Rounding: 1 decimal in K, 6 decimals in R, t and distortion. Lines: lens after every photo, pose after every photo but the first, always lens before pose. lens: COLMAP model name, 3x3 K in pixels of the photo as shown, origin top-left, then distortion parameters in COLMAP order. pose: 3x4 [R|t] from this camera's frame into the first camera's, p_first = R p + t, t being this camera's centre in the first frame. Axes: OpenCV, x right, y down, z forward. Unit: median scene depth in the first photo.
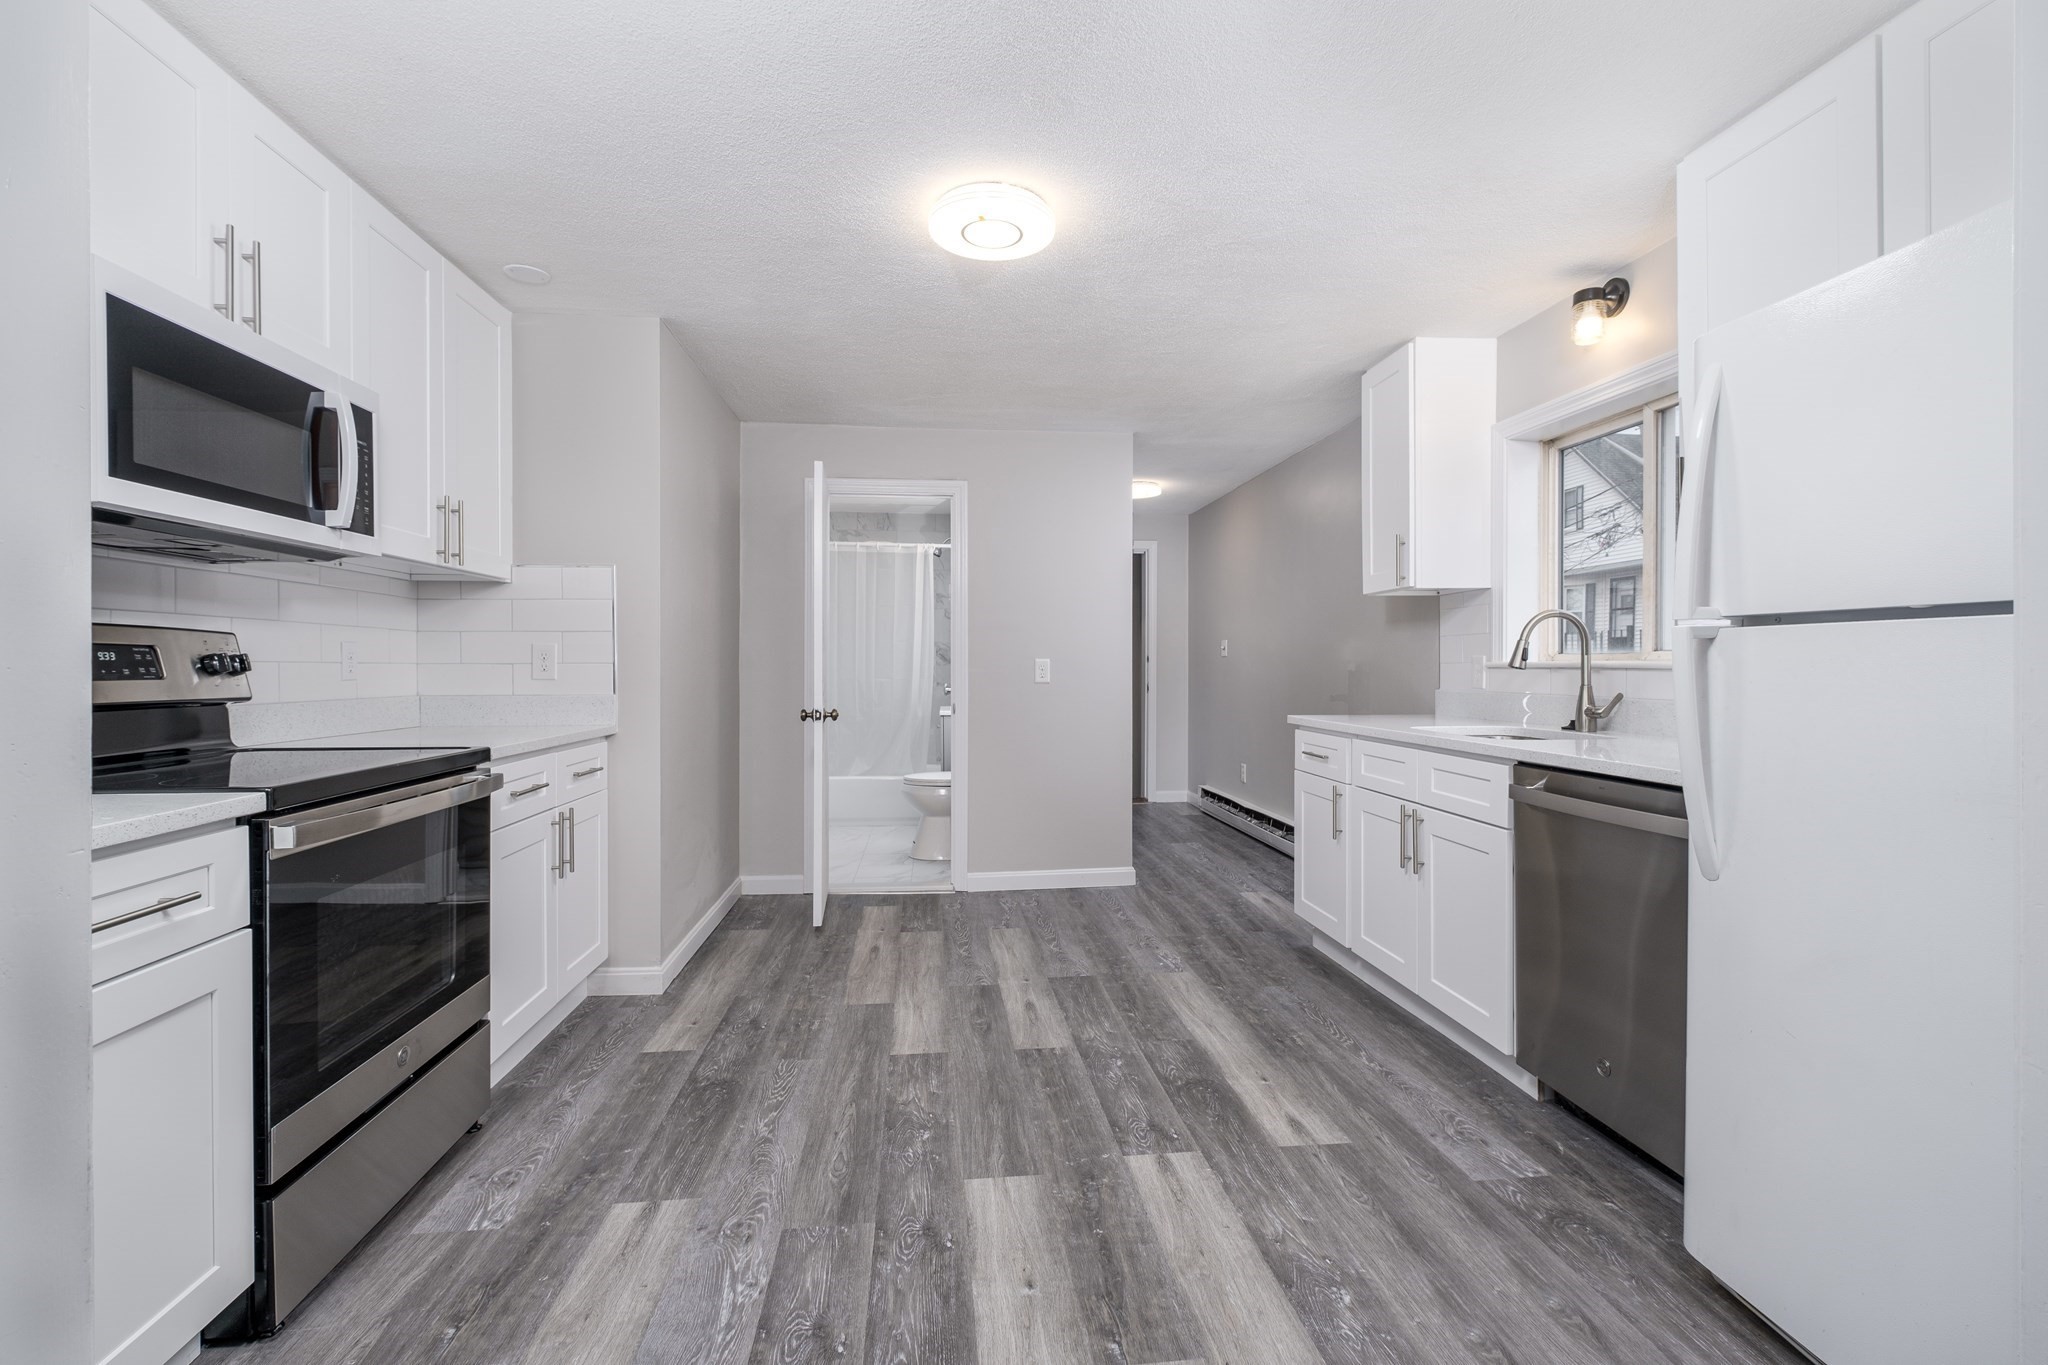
lens RADIAL K [[913.2, 0, 1018.7], [0, 913.2, 672.5], [0, 0, 1]] dist [-0.000489, 0.000109]
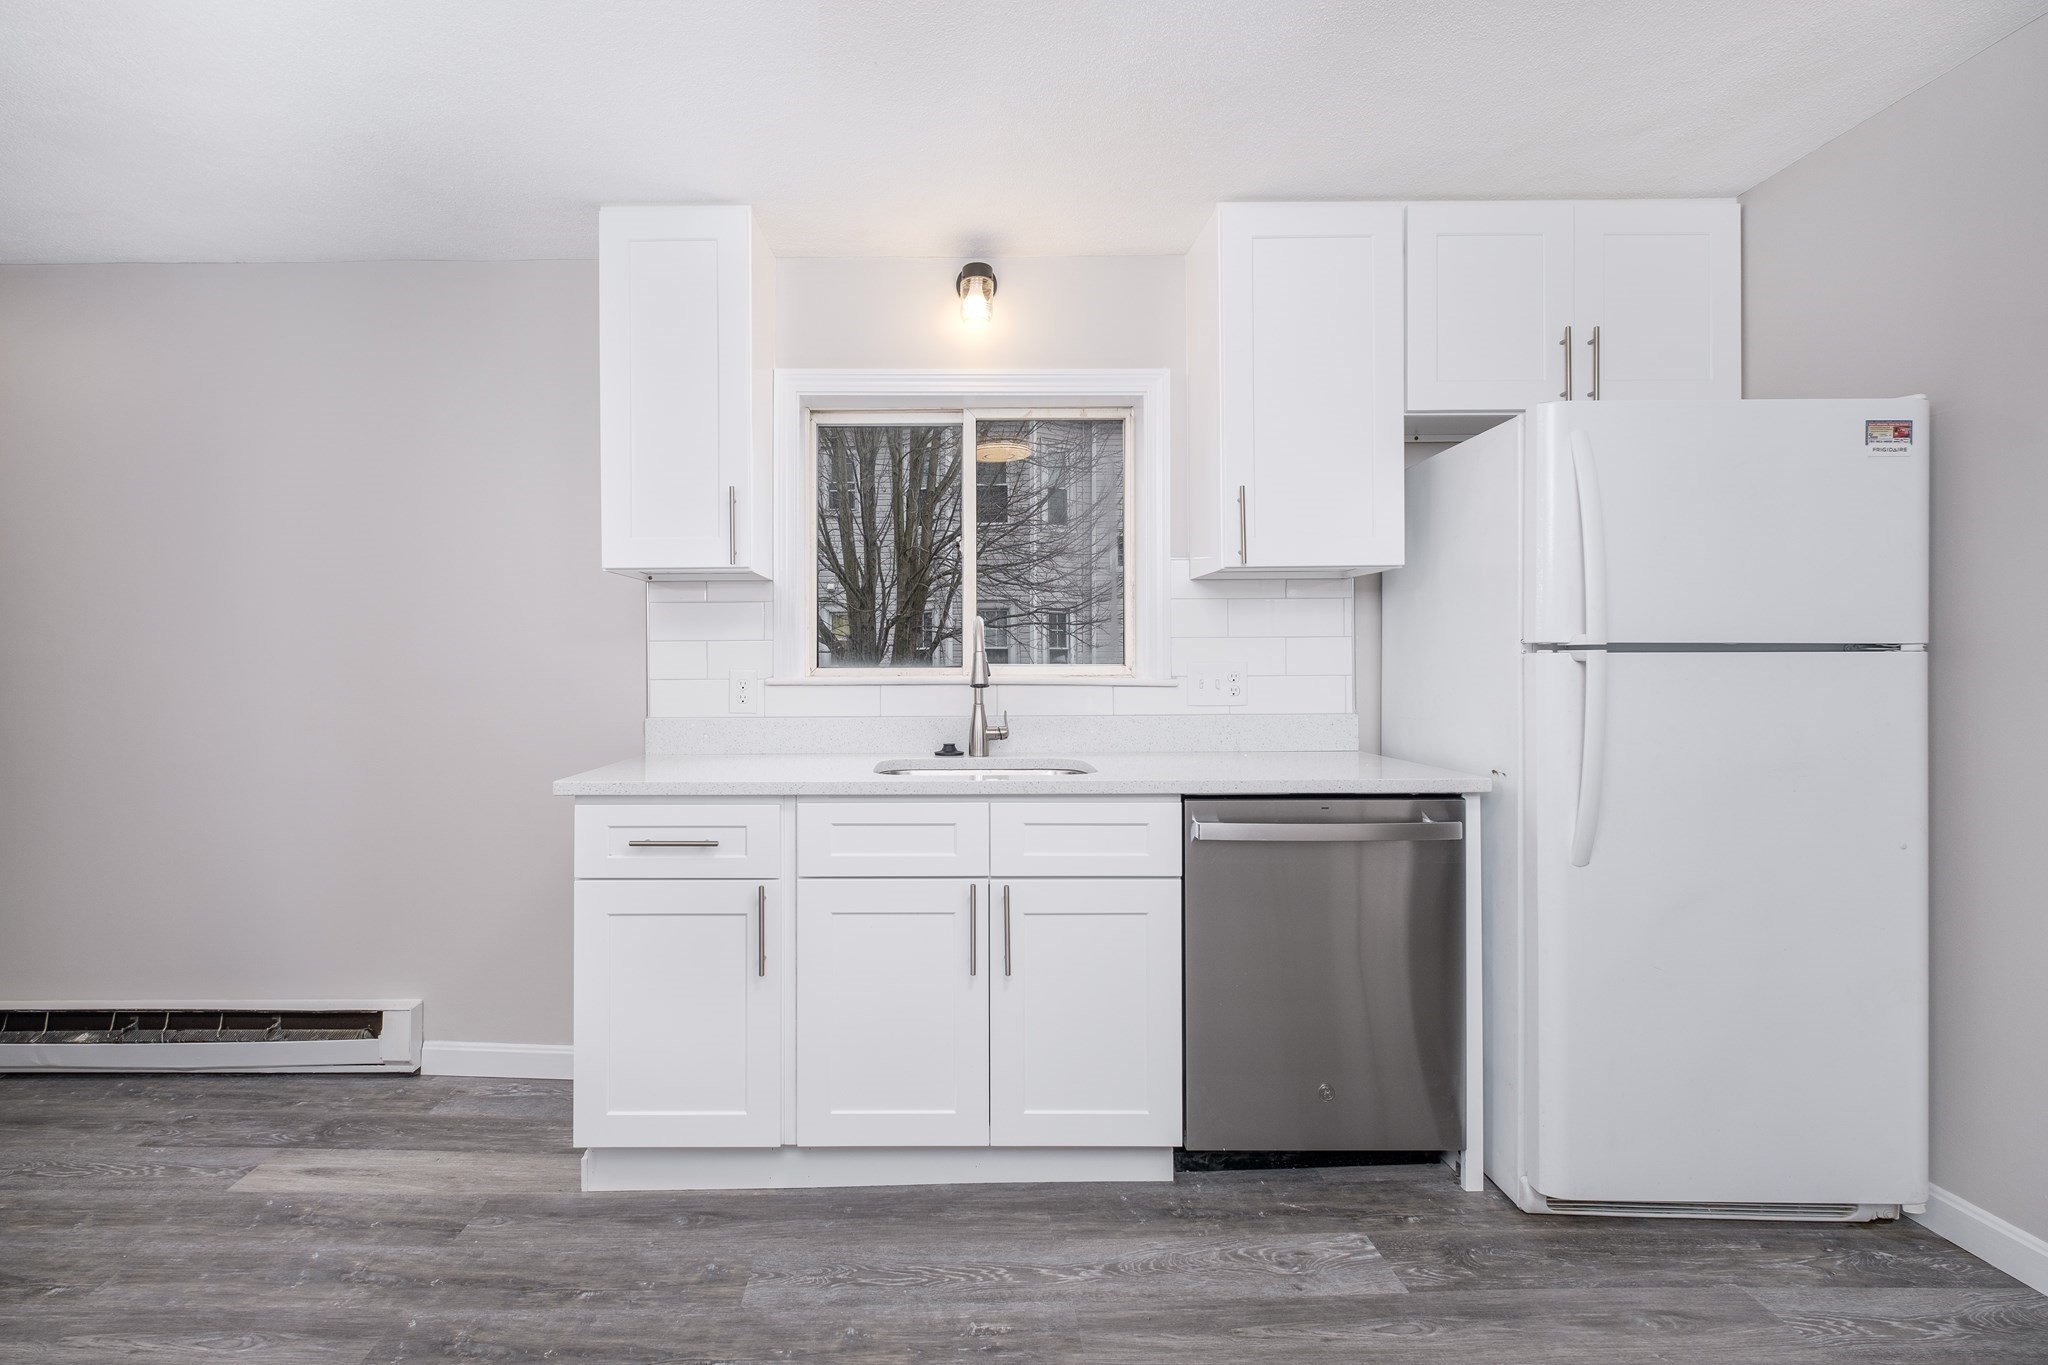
lens RADIAL K [[938.2, 0, 930.3], [0, 938.2, 677.8], [0, 0, 1]] dist [-0.002642, -0.000515]
pose [[0.103097, -0.005755, 0.994655, -0.326551], [0.013899, 0.999894, 0.004345, -0.017683], [-0.994574, 0.013376, 0.103166, 1.084335]]
